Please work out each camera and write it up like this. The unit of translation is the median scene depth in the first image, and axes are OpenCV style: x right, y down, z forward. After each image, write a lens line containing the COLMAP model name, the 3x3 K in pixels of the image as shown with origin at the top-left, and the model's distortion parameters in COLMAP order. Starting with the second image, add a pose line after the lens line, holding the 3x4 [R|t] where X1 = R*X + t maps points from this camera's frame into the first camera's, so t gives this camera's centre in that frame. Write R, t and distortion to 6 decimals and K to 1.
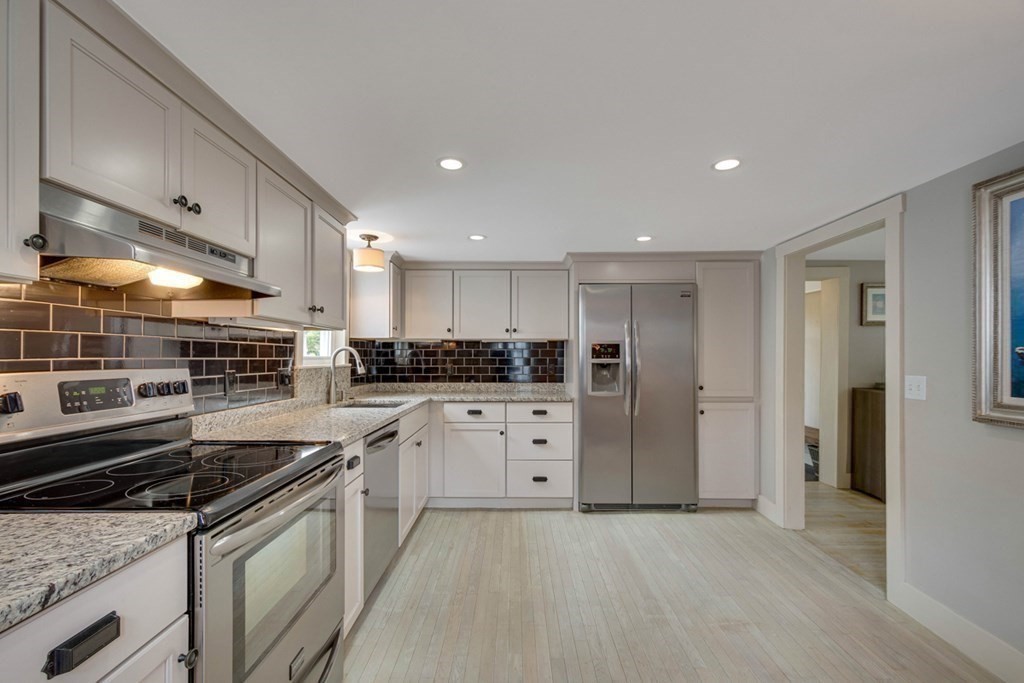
lens RADIAL K [[447.4, 0, 507.4], [0, 447.4, 355.1], [0, 0, 1]] dist [0.000854, -0.000595]
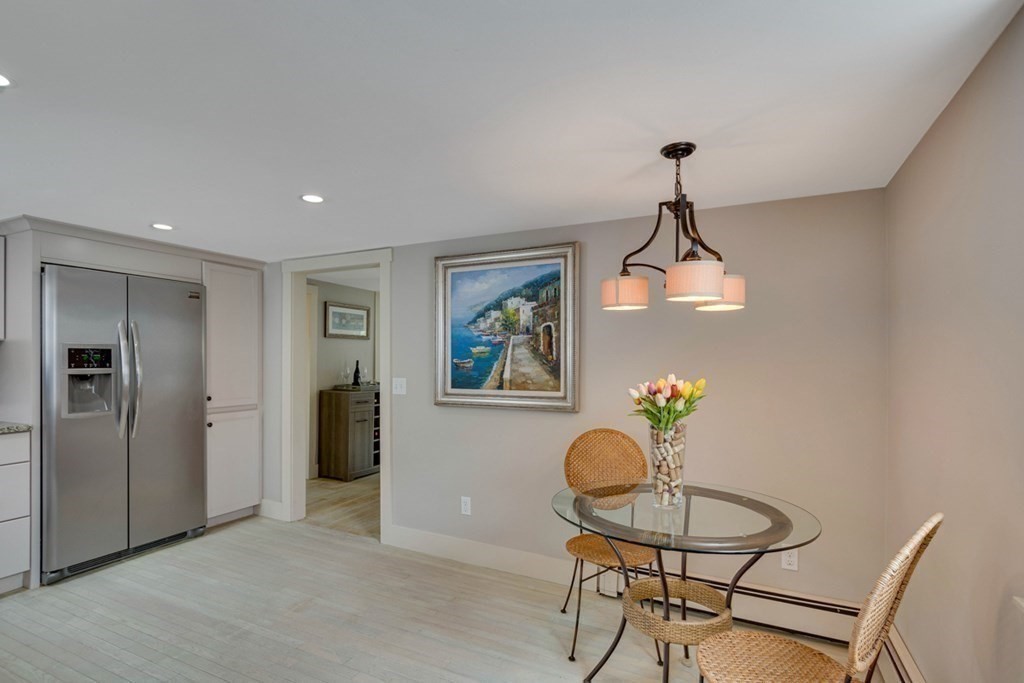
lens RADIAL K [[500.1, 0, 512.1], [0, 500.1, 364.5], [0, 0, 1]] dist [-0.000148, -0.000214]
pose [[0.416749, -0.005878, 0.909003, -0.249878], [-0.001235, 0.999975, 0.007032, -0.005140], [-0.909021, -0.004053, 0.416731, 0.002602]]
